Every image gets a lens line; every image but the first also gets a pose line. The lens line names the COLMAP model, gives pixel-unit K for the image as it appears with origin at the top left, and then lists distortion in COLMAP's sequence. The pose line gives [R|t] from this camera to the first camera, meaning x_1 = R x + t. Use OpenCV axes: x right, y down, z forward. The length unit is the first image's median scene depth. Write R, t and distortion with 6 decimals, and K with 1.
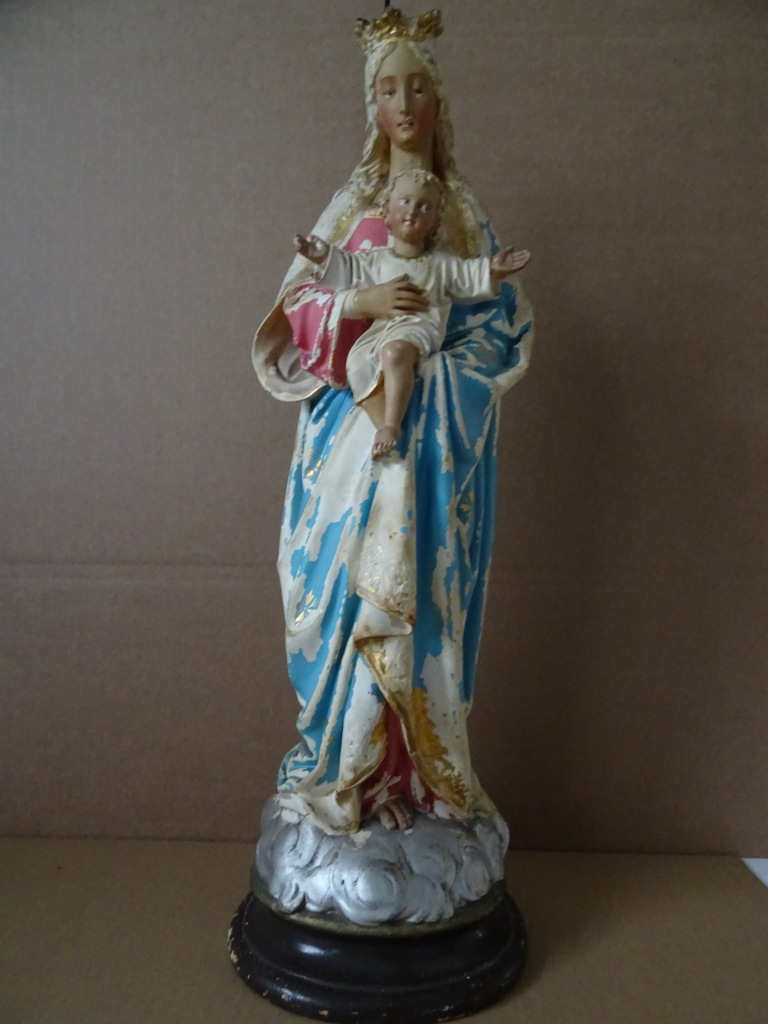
lens RADIAL K [[729.6, 0, 375.7], [0, 729.6, 510.3], [0, 0, 1]] dist [-0.010634, -0.007661]
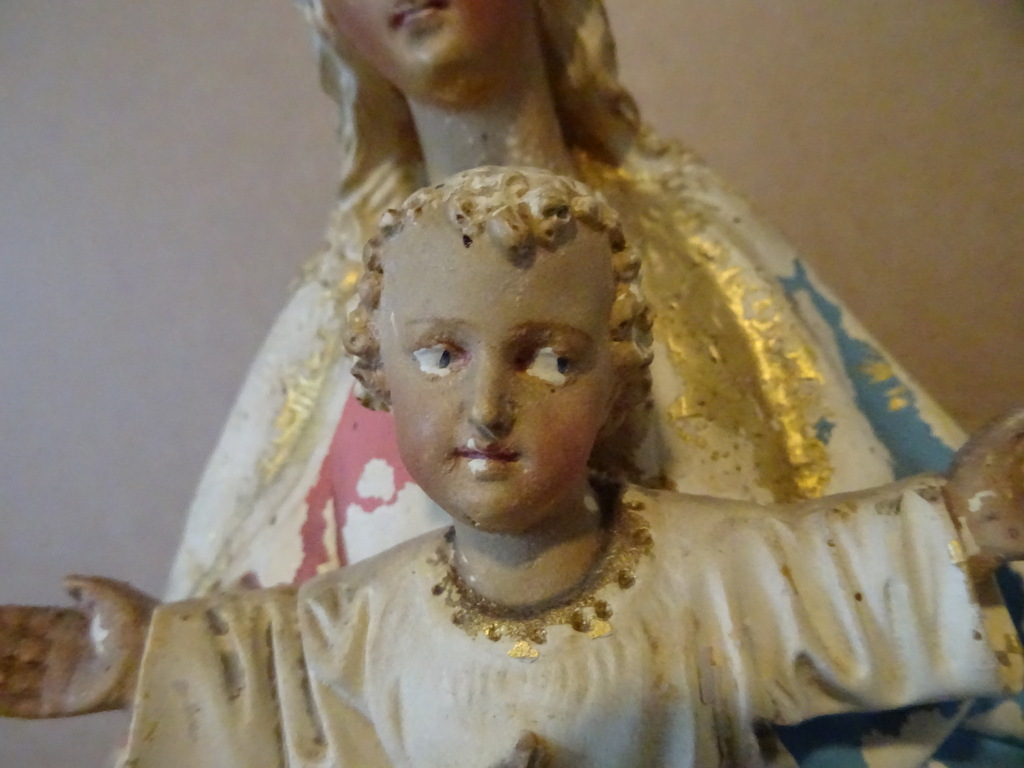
lens RADIAL K [[729.6, 0, 506.7], [0, 729.6, 380.3], [0, 0, 1]] dist [-0.010634, -0.007661]
pose [[0.968482, -0.224733, -0.107411, 0.071665], [0.208476, 0.967340, -0.144189, -0.371035], [0.136307, 0.117252, 0.983703, 0.786759]]
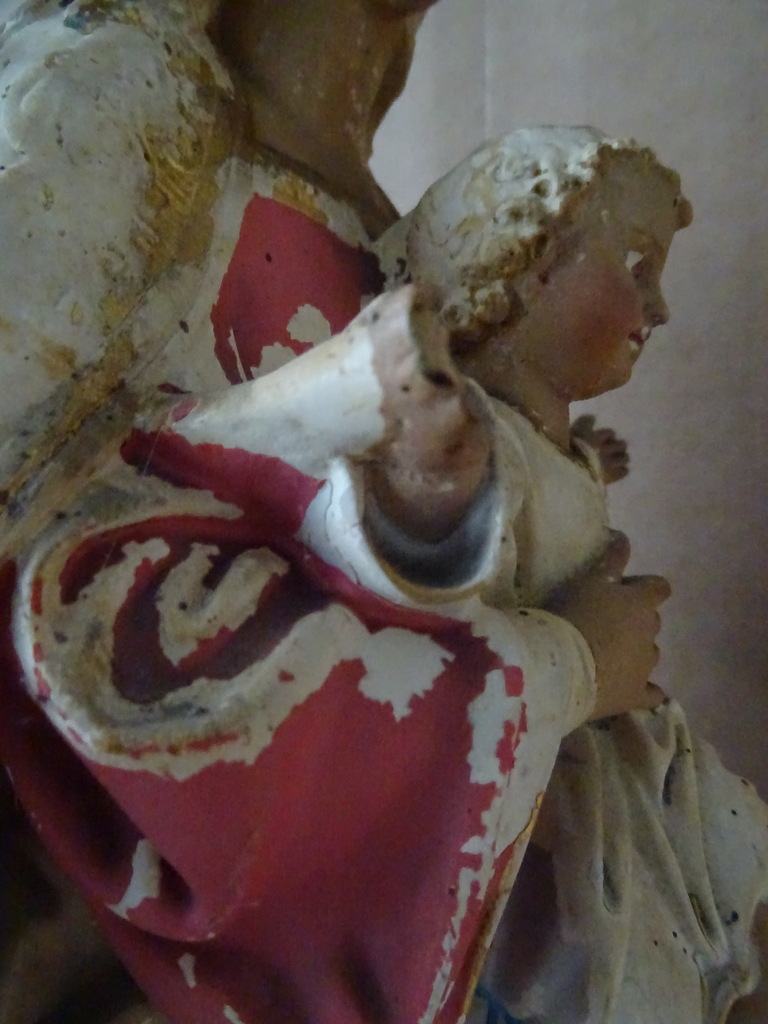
lens RADIAL K [[729.6, 0, 391.9], [0, 729.6, 517.1], [0, 0, 1]] dist [-0.010634, -0.007661]
pose [[0.466035, -0.064289, 0.882428, -0.226146], [0.011757, 0.997718, 0.066480, -0.335876], [-0.884688, -0.020608, 0.465727, 0.912718]]
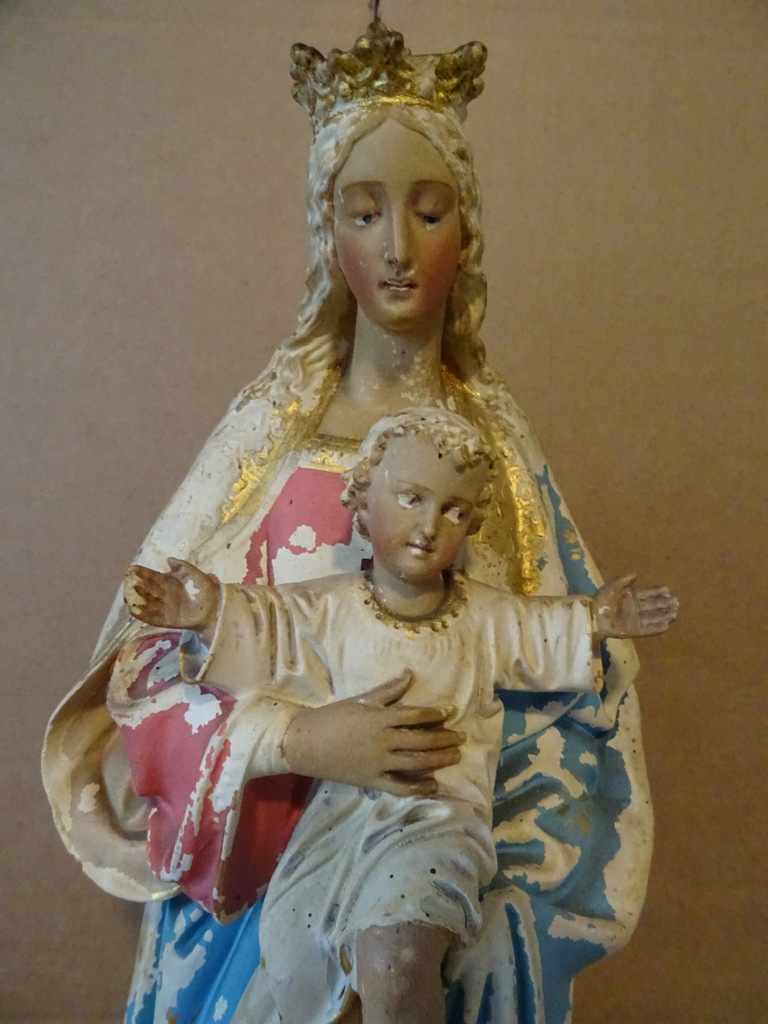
lens RADIAL K [[729.6, 0, 381.9], [0, 729.6, 506.5], [0, 0, 1]] dist [-0.010634, -0.007661]
pose [[0.989729, 0.014893, 0.142180, -0.031642], [-0.009333, 0.999168, -0.039690, -0.386100], [-0.142653, 0.037955, 0.989045, 0.575261]]
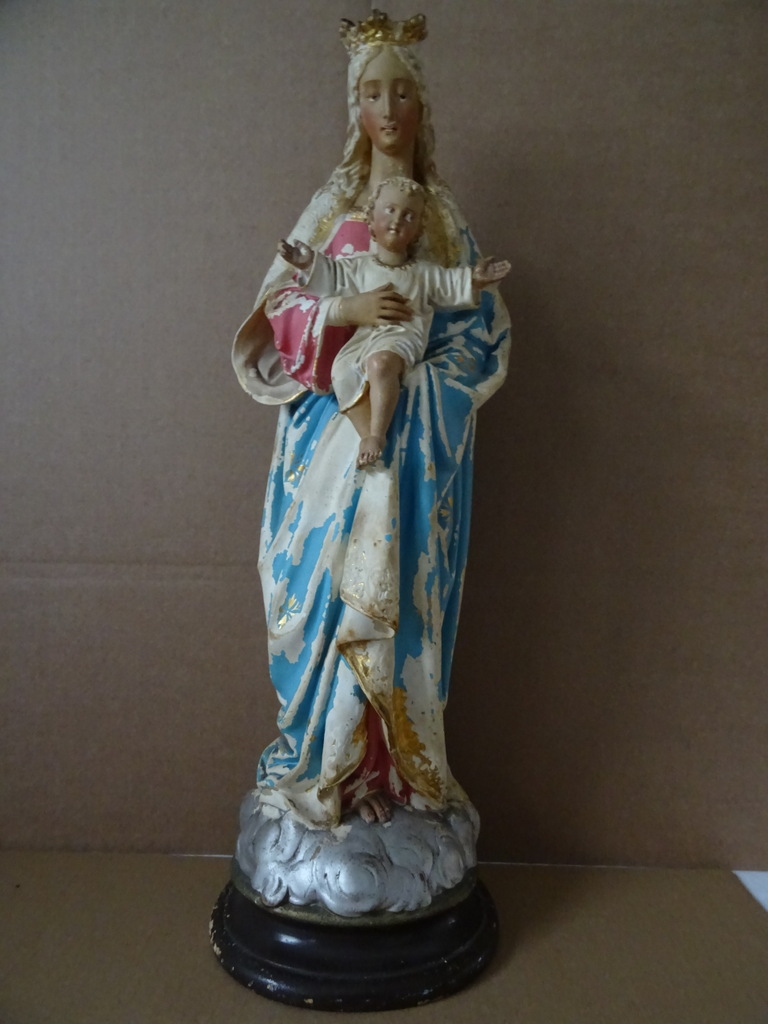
lens RADIAL K [[729.6, 0, 377.1], [0, 729.6, 510.3], [0, 0, 1]] dist [-0.010634, -0.007661]
pose [[0.997408, 0.003328, 0.071878, -0.046358], [-0.006074, 0.999258, 0.038022, -0.046083], [-0.071698, -0.038360, 0.996688, -0.015528]]
